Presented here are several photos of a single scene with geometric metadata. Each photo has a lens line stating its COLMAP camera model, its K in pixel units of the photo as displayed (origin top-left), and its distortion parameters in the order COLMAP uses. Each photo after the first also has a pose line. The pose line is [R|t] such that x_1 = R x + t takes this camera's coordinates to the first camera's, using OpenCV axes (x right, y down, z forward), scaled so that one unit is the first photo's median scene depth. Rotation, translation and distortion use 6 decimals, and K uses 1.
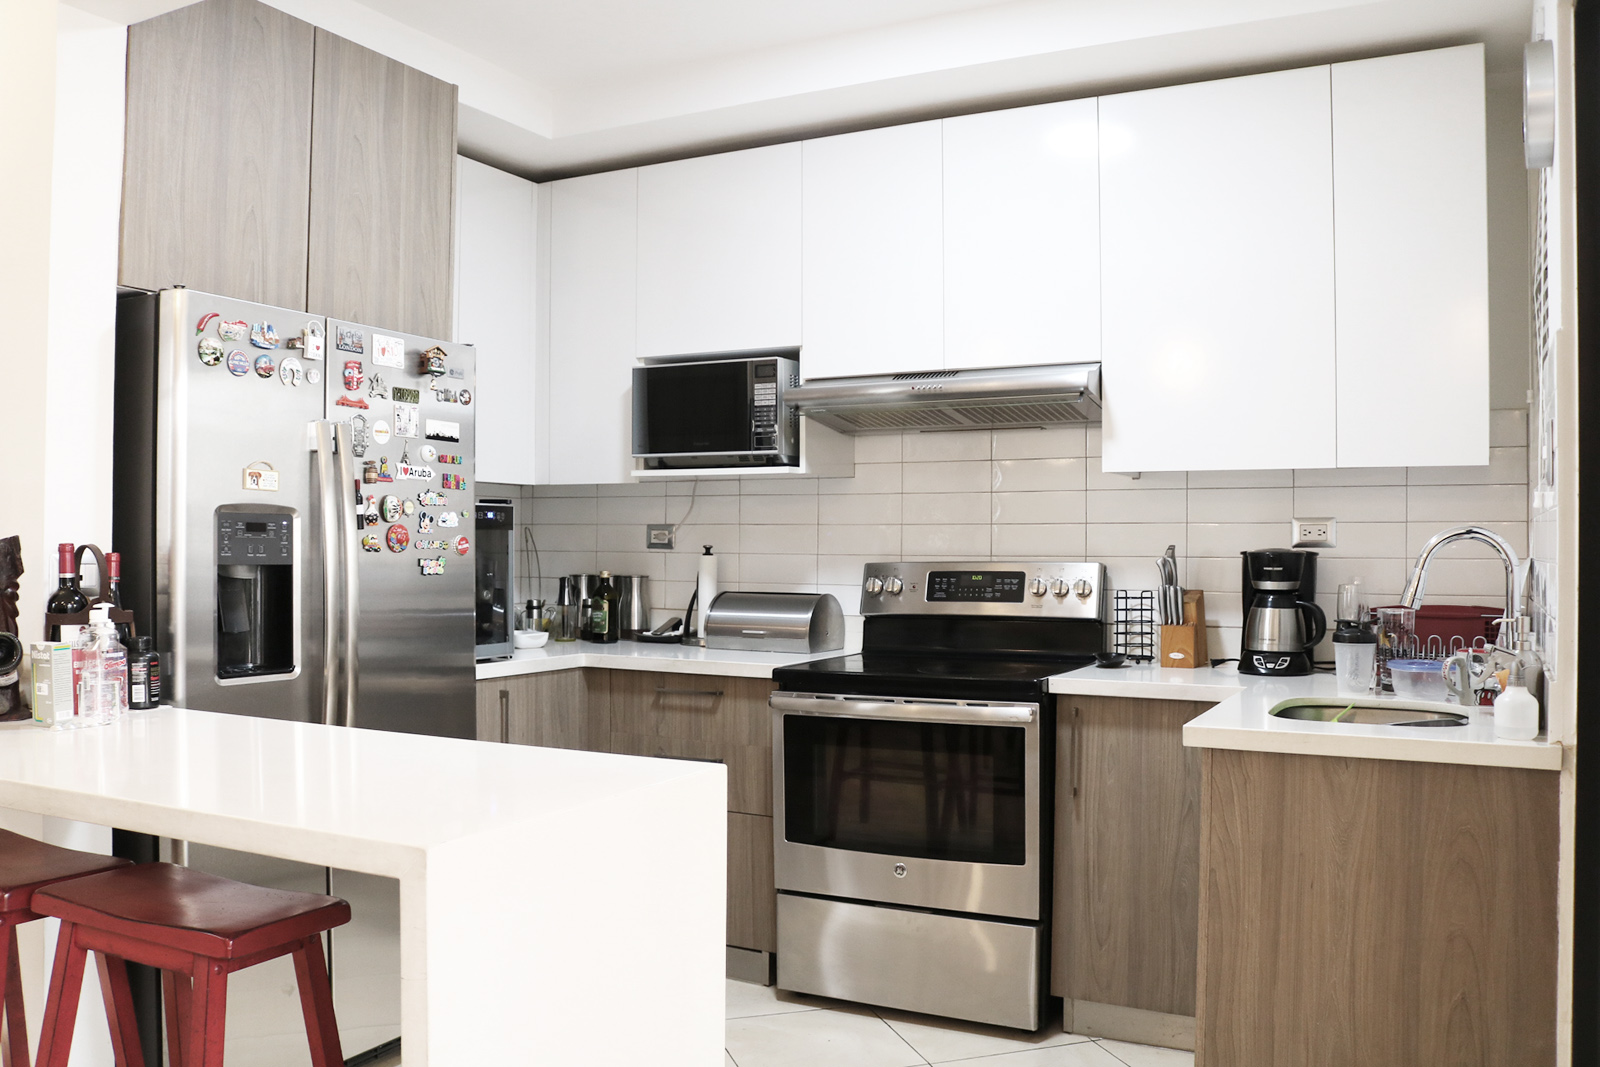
lens RADIAL K [[1323.2, 0, 795.9], [0, 1323.2, 534.0], [0, 0, 1]] dist [-0.140966, 0.114945]
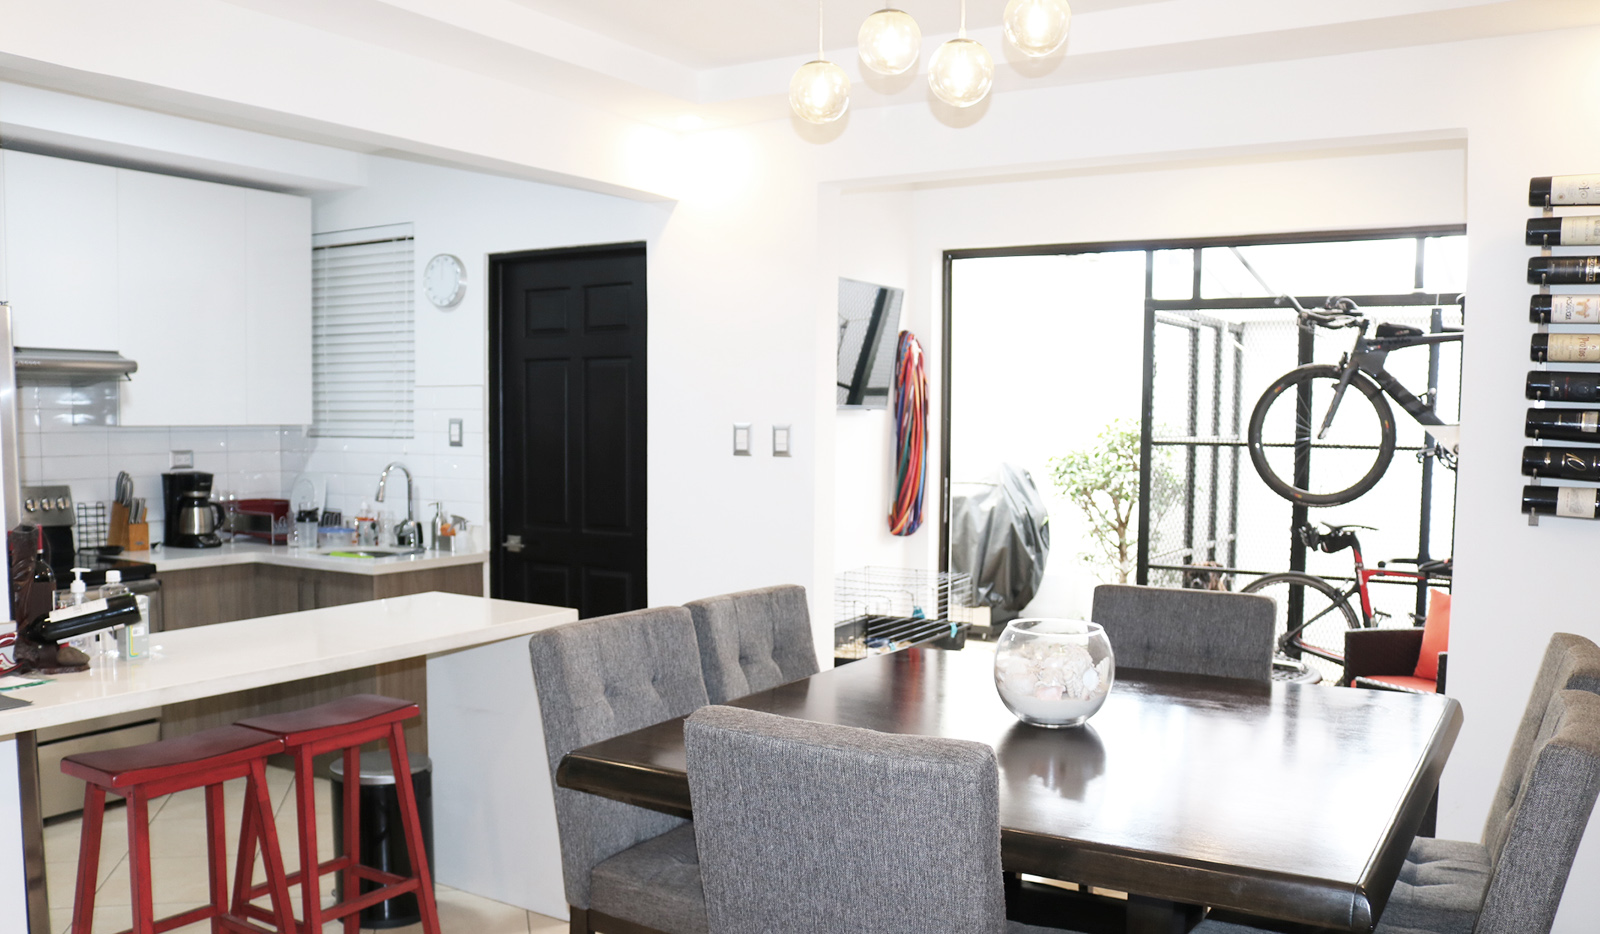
lens RADIAL K [[1325.8, 0, 801.1], [0, 1325.8, 544.0], [0, 0, 1]] dist [-0.060236, -0.001685]
pose [[0.051509, -0.099335, 0.993720, -1.218943], [-0.022789, 0.994665, 0.100611, -0.079710], [-0.998412, -0.027828, 0.048971, 0.149949]]
